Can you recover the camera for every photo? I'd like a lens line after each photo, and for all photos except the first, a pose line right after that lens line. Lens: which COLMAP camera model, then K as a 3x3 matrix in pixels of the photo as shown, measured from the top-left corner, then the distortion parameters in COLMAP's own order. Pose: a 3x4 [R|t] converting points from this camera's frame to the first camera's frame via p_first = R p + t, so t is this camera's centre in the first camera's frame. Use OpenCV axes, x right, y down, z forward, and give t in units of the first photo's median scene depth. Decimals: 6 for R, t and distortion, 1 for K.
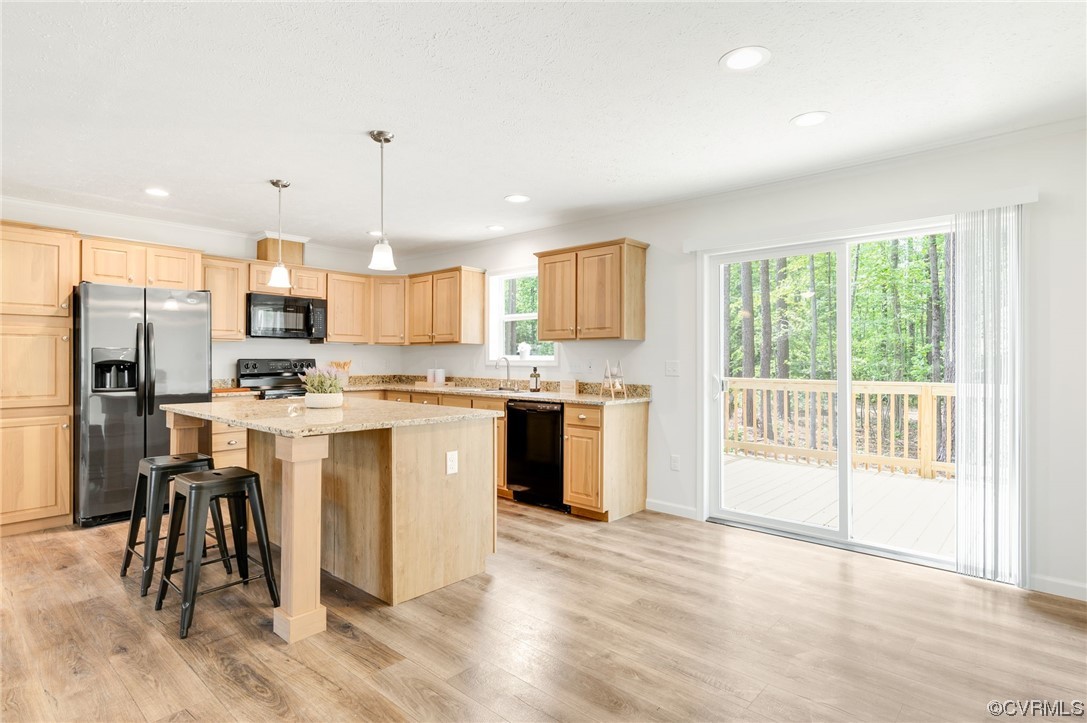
lens RADIAL K [[563.1, 0, 542.7], [0, 563.1, 355.3], [0, 0, 1]] dist [0.001517, 0.000008]
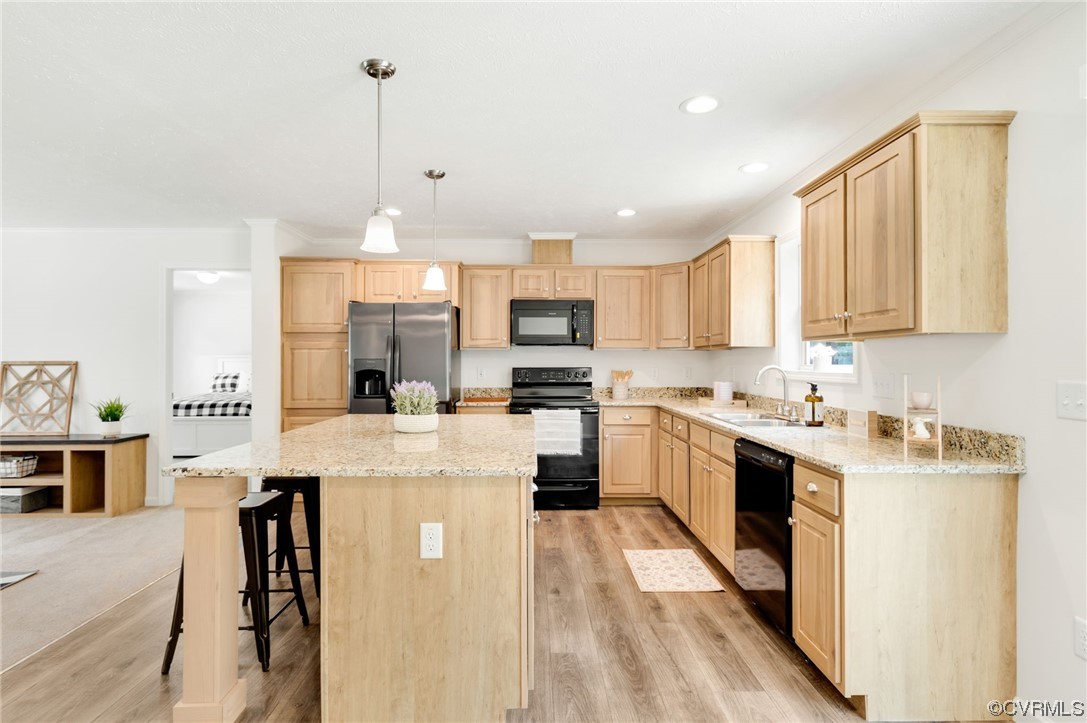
lens RADIAL K [[563.1, 0, 542.7], [0, 563.1, 355.3], [0, 0, 1]] dist [0.001517, 0.000008]
pose [[0.683315, -0.010550, -0.730048, 0.257004], [0.006067, 0.999943, -0.008772, -0.007208], [0.730099, 0.001565, 0.683340, 0.438706]]
